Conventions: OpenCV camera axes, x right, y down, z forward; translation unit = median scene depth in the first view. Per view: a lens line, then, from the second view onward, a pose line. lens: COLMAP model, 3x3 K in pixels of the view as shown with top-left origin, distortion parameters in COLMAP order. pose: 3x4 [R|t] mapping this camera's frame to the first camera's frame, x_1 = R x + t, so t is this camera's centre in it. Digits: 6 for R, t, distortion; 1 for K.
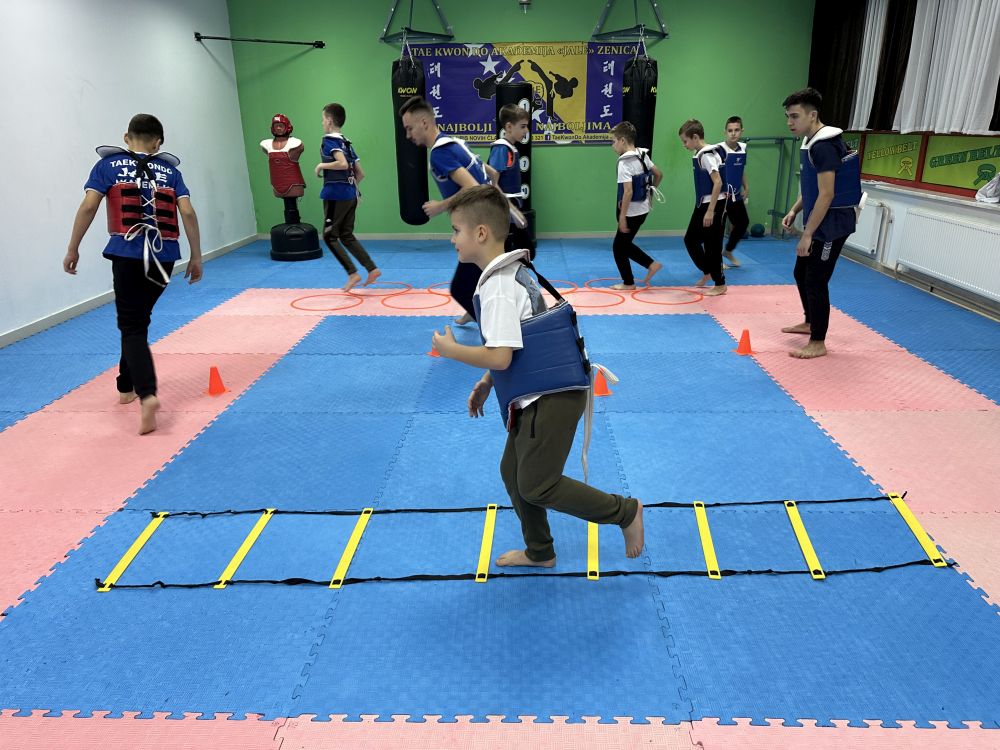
lens RADIAL K [[721.7, 0, 503.3], [0, 721.7, 386.5], [0, 0, 1]] dist [0.065840, -0.109958]
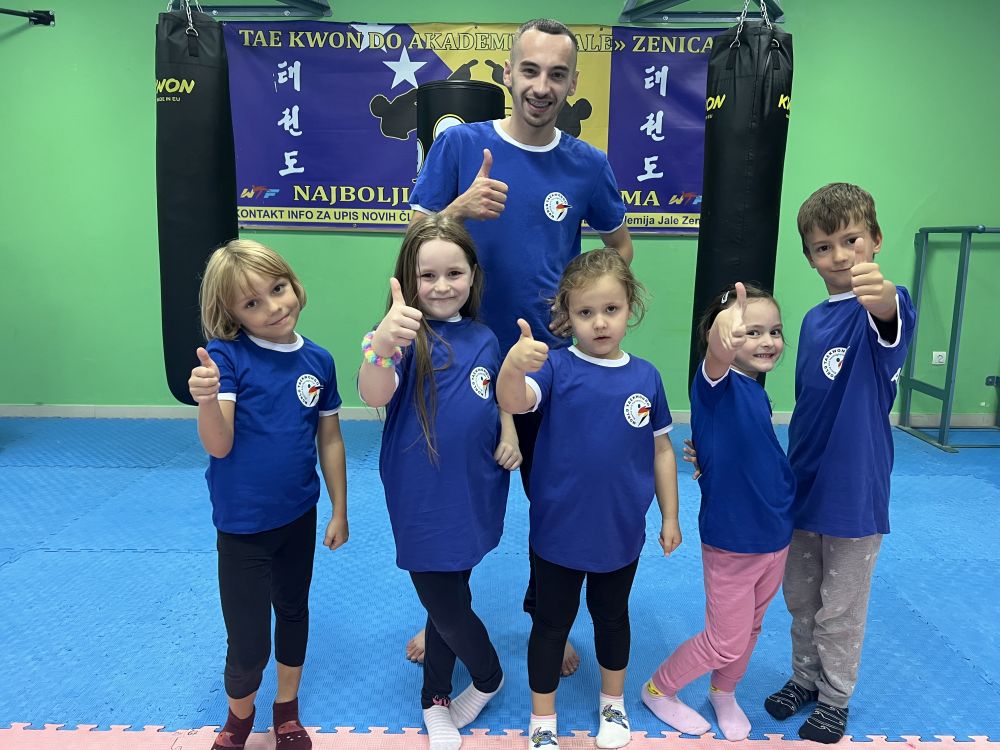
lens RADIAL K [[760.5, 0, 500.9], [0, 760.5, 375.3], [0, 0, 1]] dist [0.058140, -0.075575]
pose [[0.999610, 0.018498, 0.020937, 0.036643], [-0.014701, 0.985531, -0.168855, -0.161603], [-0.023758, 0.168481, 0.985419, 0.539574]]
